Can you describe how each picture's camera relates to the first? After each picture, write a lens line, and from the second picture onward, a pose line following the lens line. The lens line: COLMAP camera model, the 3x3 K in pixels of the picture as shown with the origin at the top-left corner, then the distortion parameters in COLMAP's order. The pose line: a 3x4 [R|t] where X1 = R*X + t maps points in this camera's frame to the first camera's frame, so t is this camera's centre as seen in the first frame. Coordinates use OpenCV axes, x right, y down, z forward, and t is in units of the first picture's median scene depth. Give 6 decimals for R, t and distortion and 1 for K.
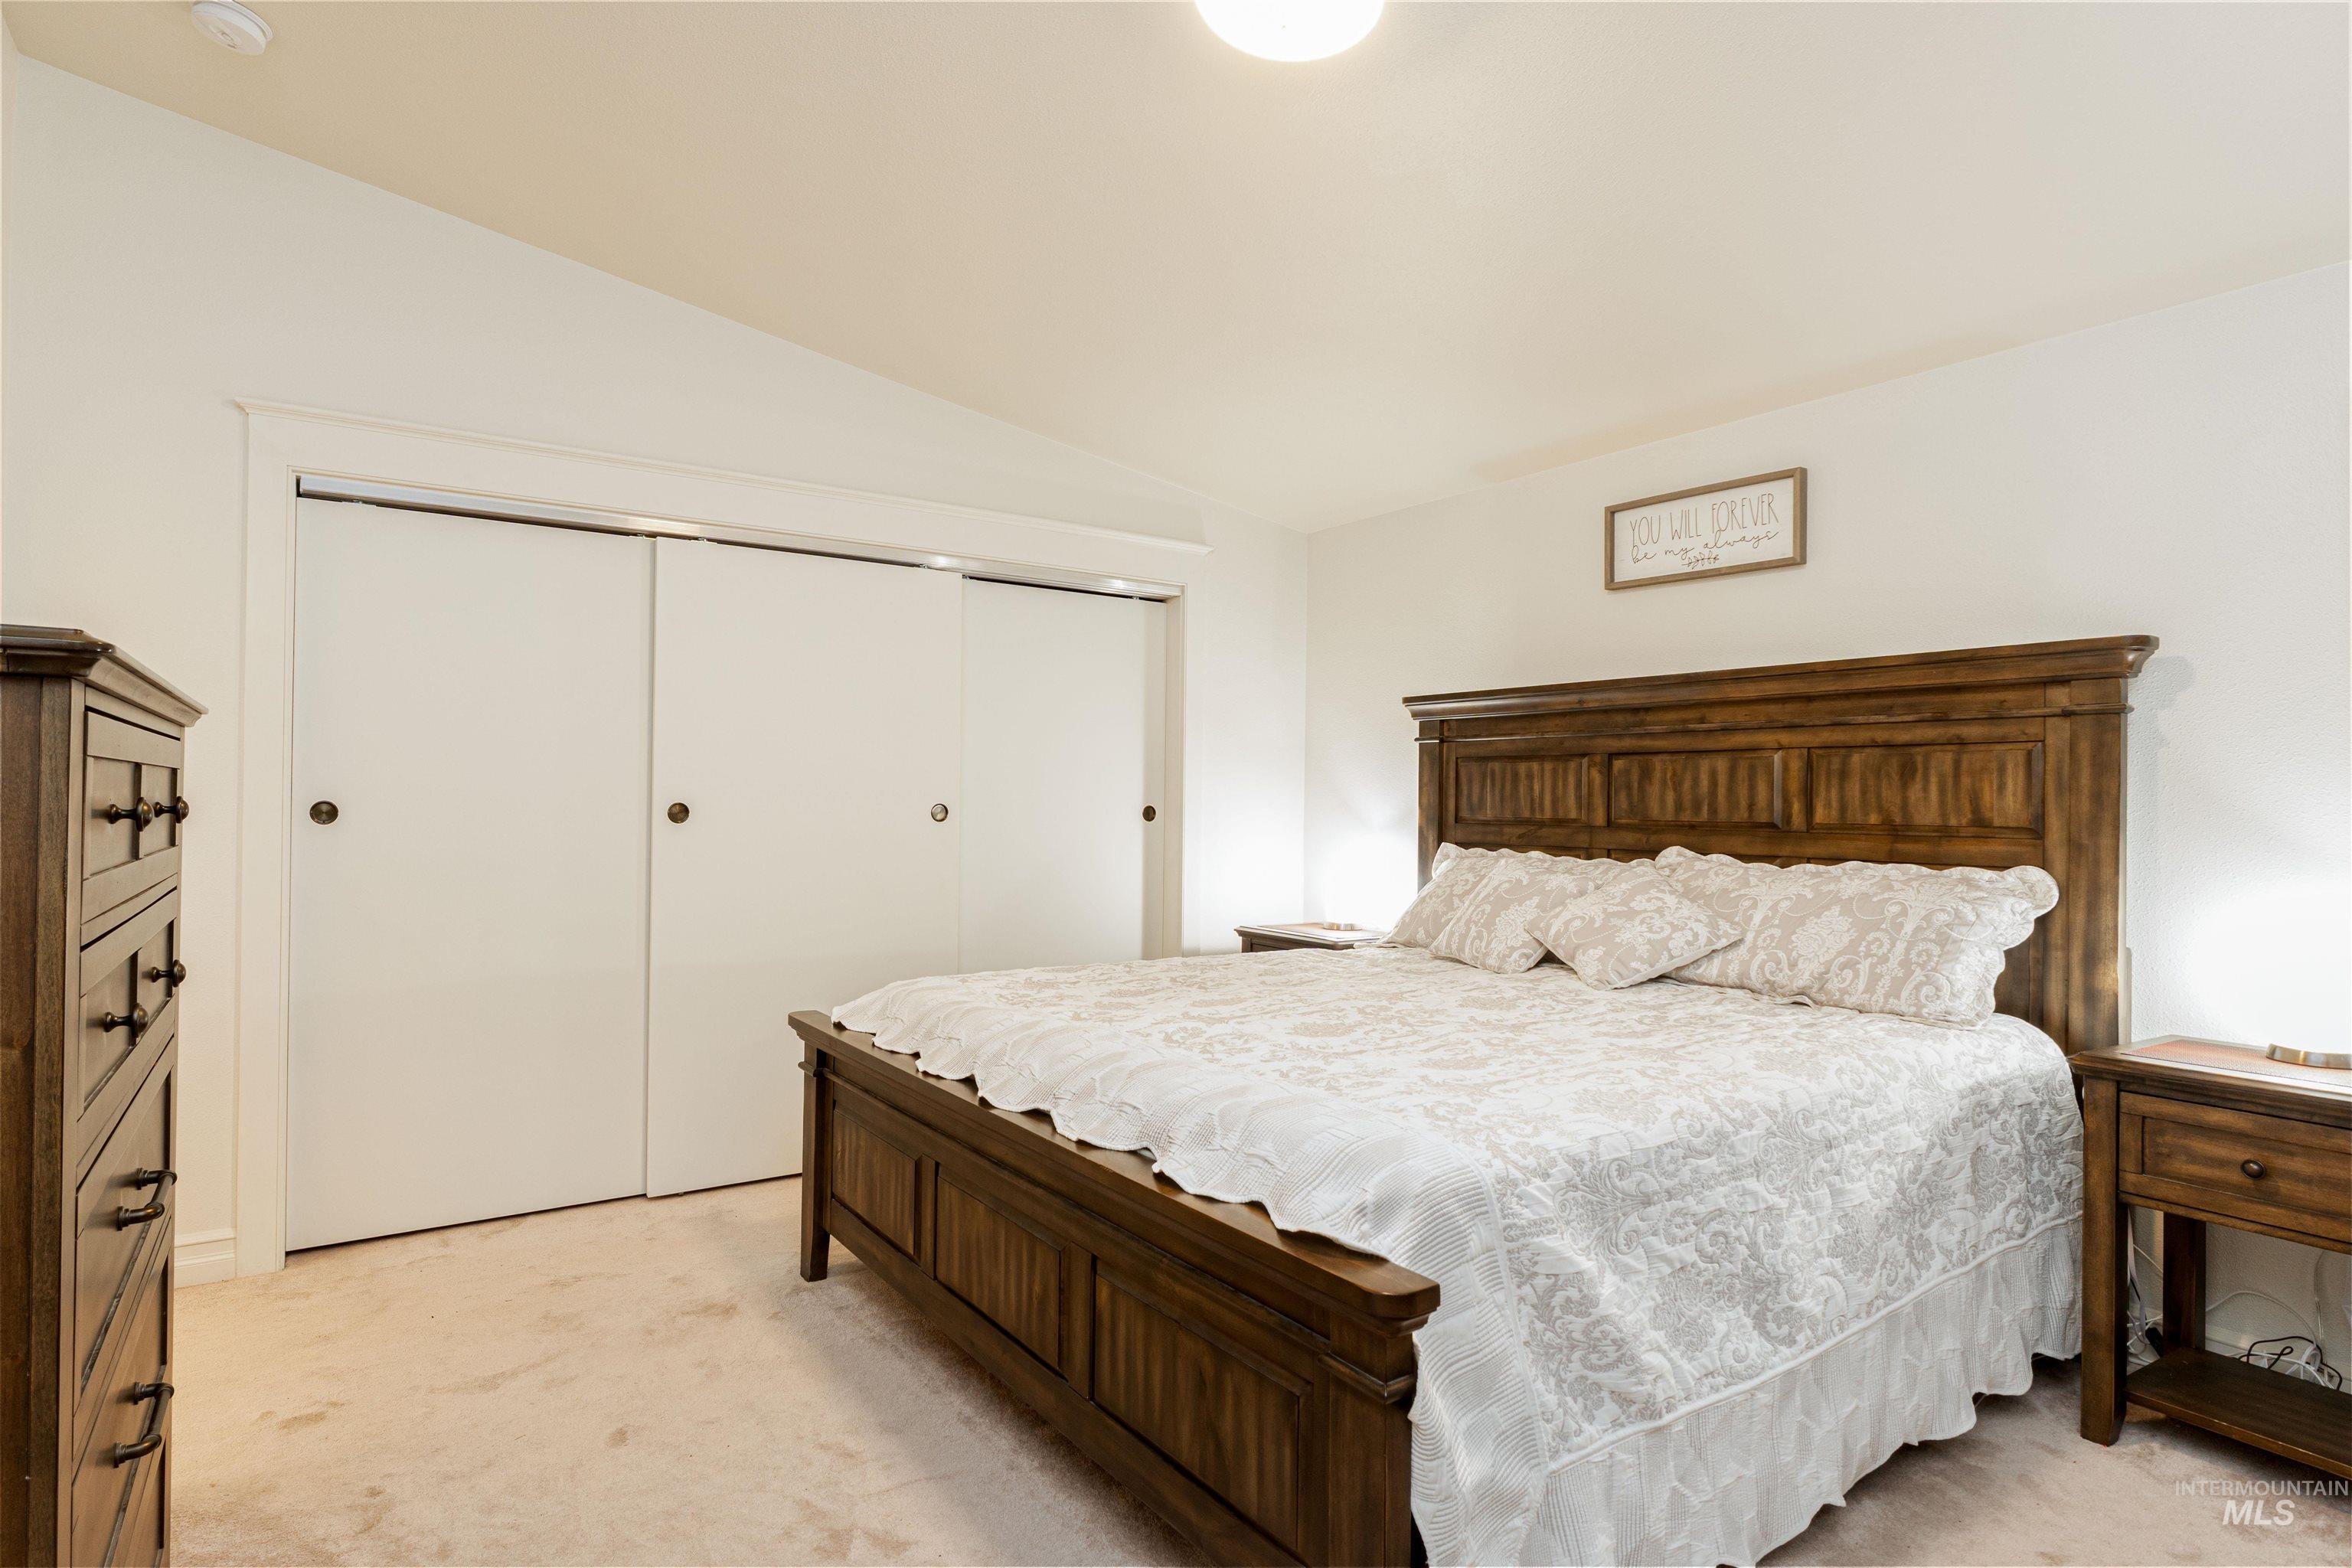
lens RADIAL K [[1215.9, 0, 1179.3], [0, 1215.9, 782.7], [0, 0, 1]] dist [-0.002457, -0.000076]
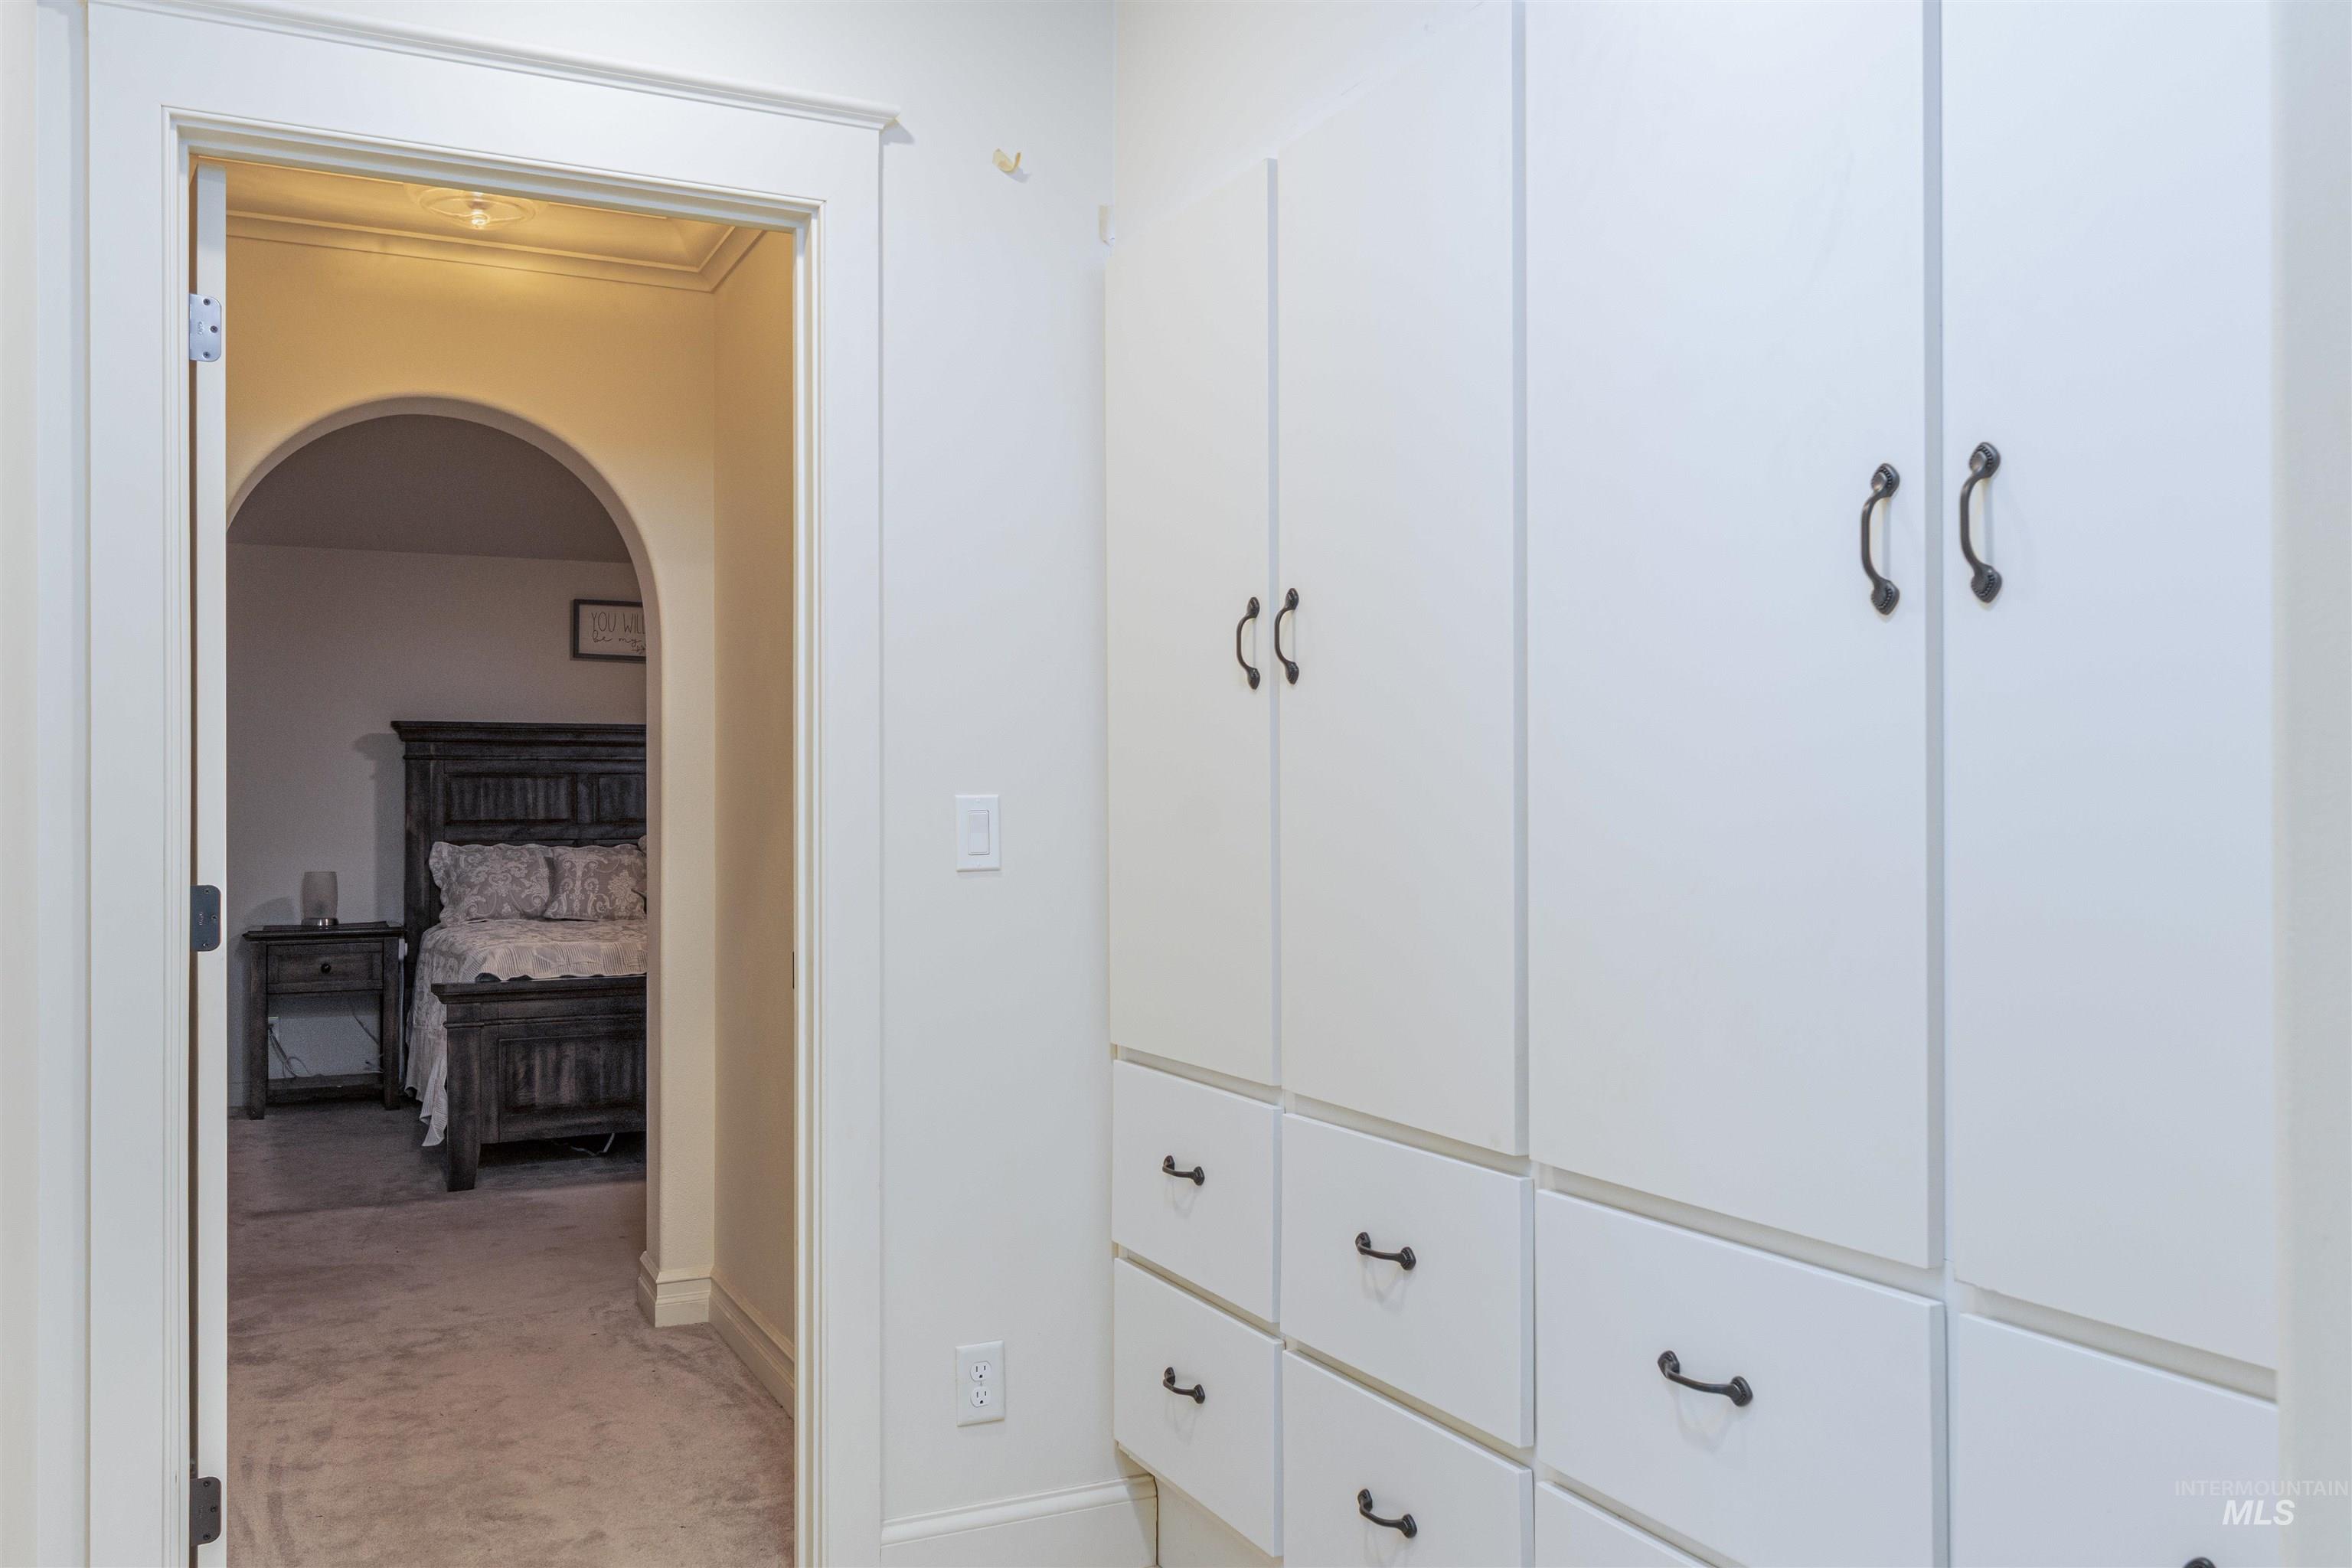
lens RADIAL K [[1863.5, 0, 1176.8], [0, 1863.5, 781.0], [0, 0, 1]] dist [0.000576, -0.004572]
pose [[0.161421, -0.016318, 0.986751, -1.666768], [-0.010263, 0.999781, 0.018213, -0.059537], [-0.986832, -0.013067, 0.161218, -0.052860]]
